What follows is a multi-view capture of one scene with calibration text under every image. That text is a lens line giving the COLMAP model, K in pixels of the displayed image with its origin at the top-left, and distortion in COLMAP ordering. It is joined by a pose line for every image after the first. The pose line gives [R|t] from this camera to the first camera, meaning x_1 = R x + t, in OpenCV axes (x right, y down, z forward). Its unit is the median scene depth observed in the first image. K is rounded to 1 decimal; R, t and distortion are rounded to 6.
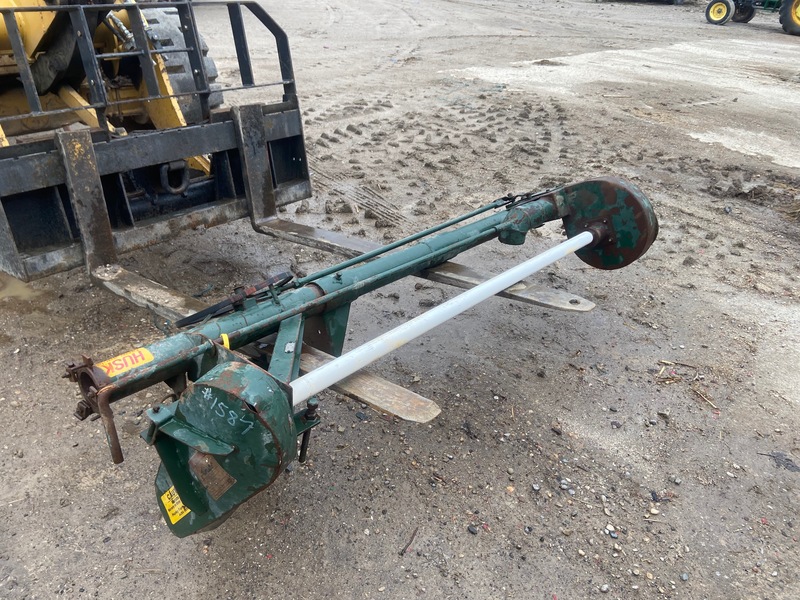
lens RADIAL K [[604.4, 0, 392.0], [0, 604.4, 293.7], [0, 0, 1]] dist [0.132718, -0.168710]
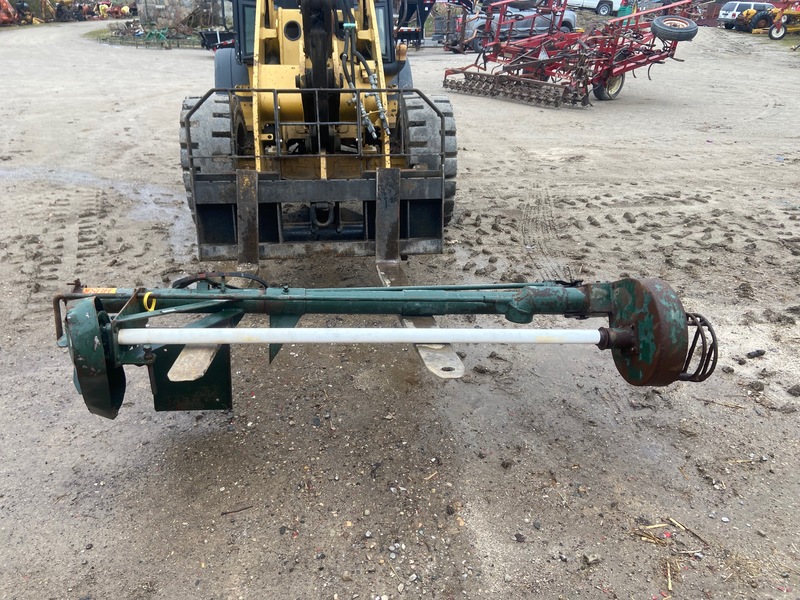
lens RADIAL K [[604.4, 0, 392.0], [0, 604.4, 293.7], [0, 0, 1]] dist [0.132718, -0.168710]
pose [[0.739125, 0.214726, -0.638426, 0.612168], [-0.299624, 0.953700, -0.026120, -0.036706], [0.603257, 0.210594, 0.769240, 0.117412]]
